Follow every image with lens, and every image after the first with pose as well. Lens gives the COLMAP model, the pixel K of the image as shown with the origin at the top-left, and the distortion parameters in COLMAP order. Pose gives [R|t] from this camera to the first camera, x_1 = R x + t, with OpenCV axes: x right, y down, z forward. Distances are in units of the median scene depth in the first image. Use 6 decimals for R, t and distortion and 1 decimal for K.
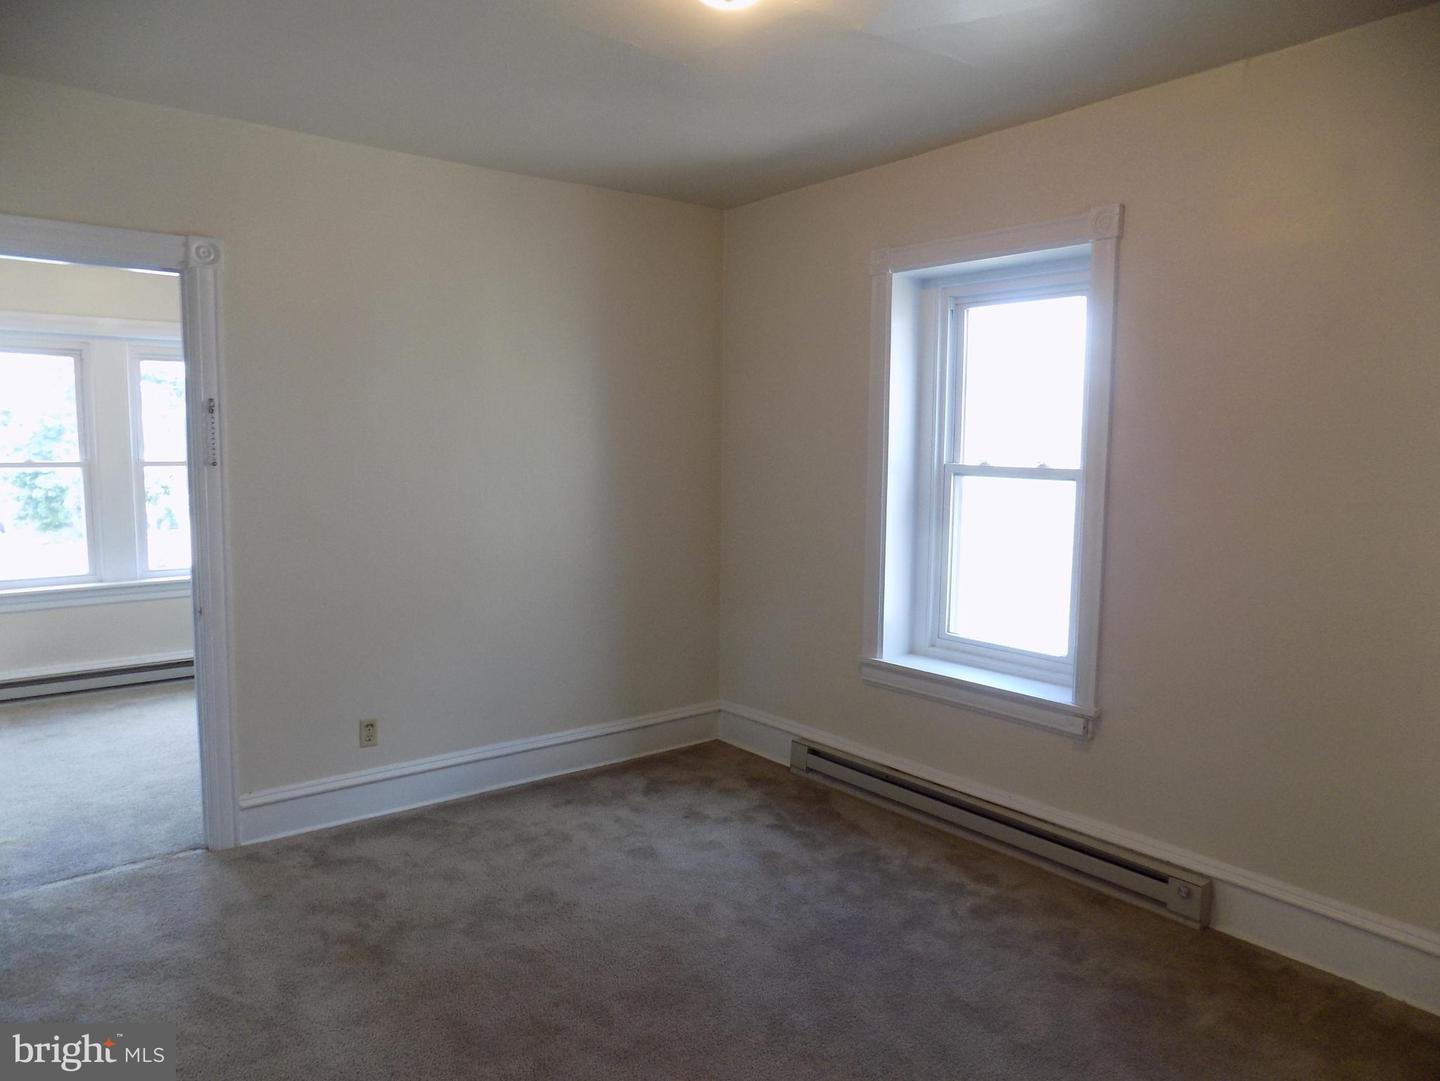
lens RADIAL K [[981.2, 0, 712.3], [0, 981.2, 533.9], [0, 0, 1]] dist [-0.053634, 0.057602]
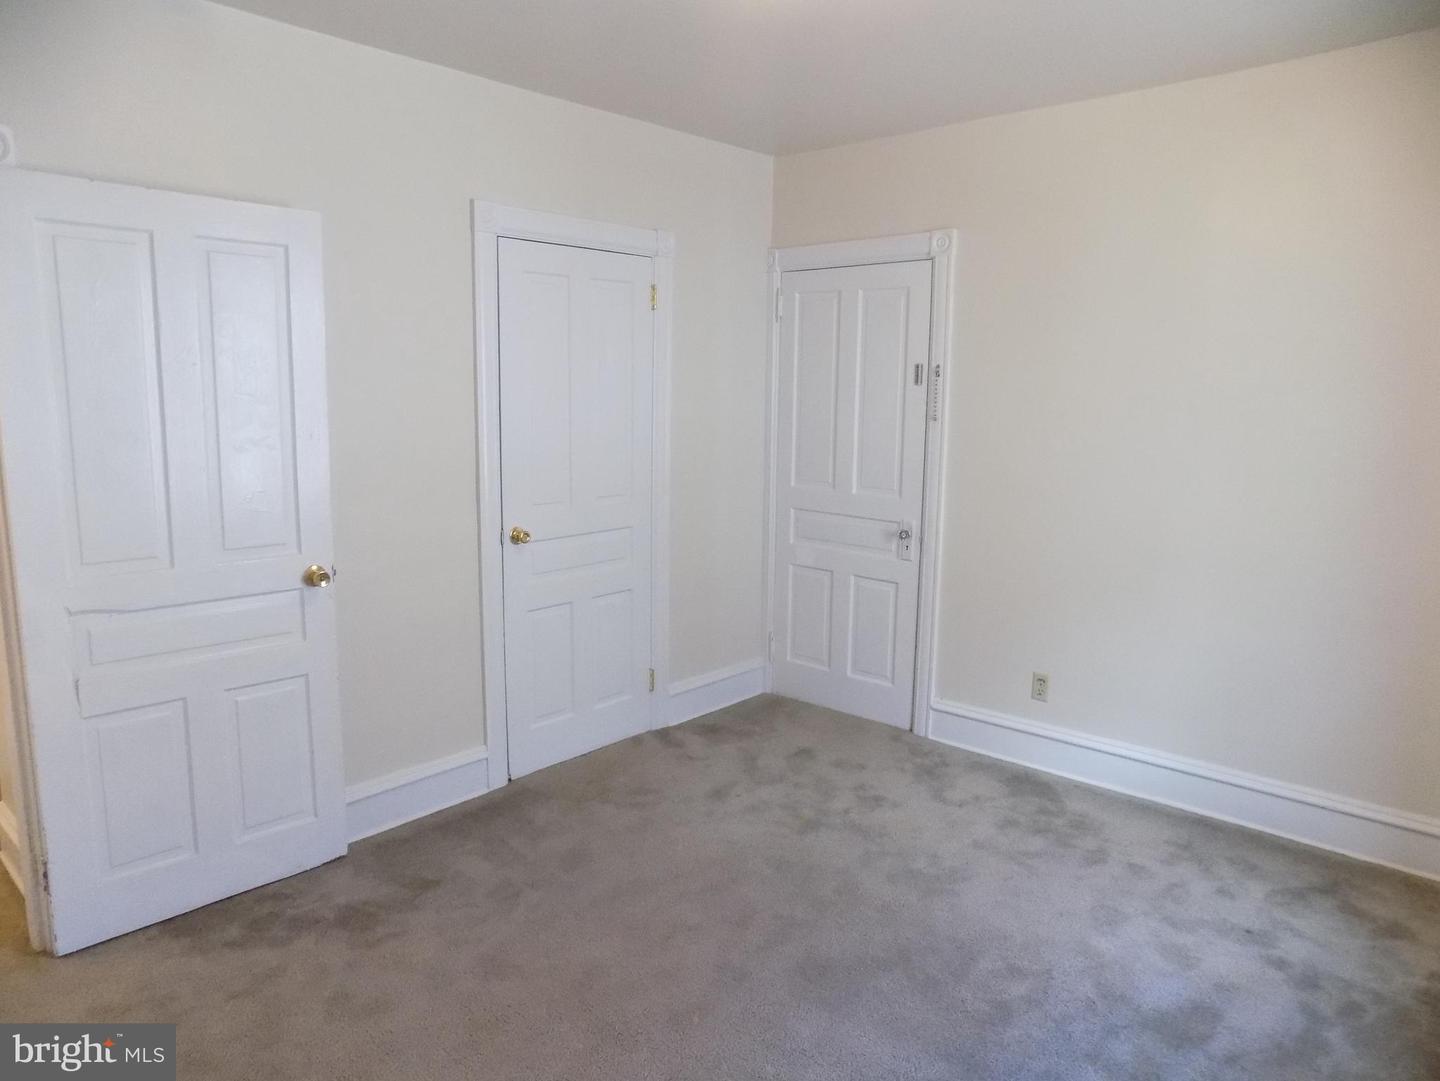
lens RADIAL K [[981.2, 0, 729.0], [0, 981.2, 528.1], [0, 0, 1]] dist [-0.053634, 0.057602]
pose [[0.175190, 0.138916, -0.974685, 0.652057], [-0.098319, 0.987515, 0.123073, -0.063921], [0.979613, 0.074269, 0.186661, 0.541745]]
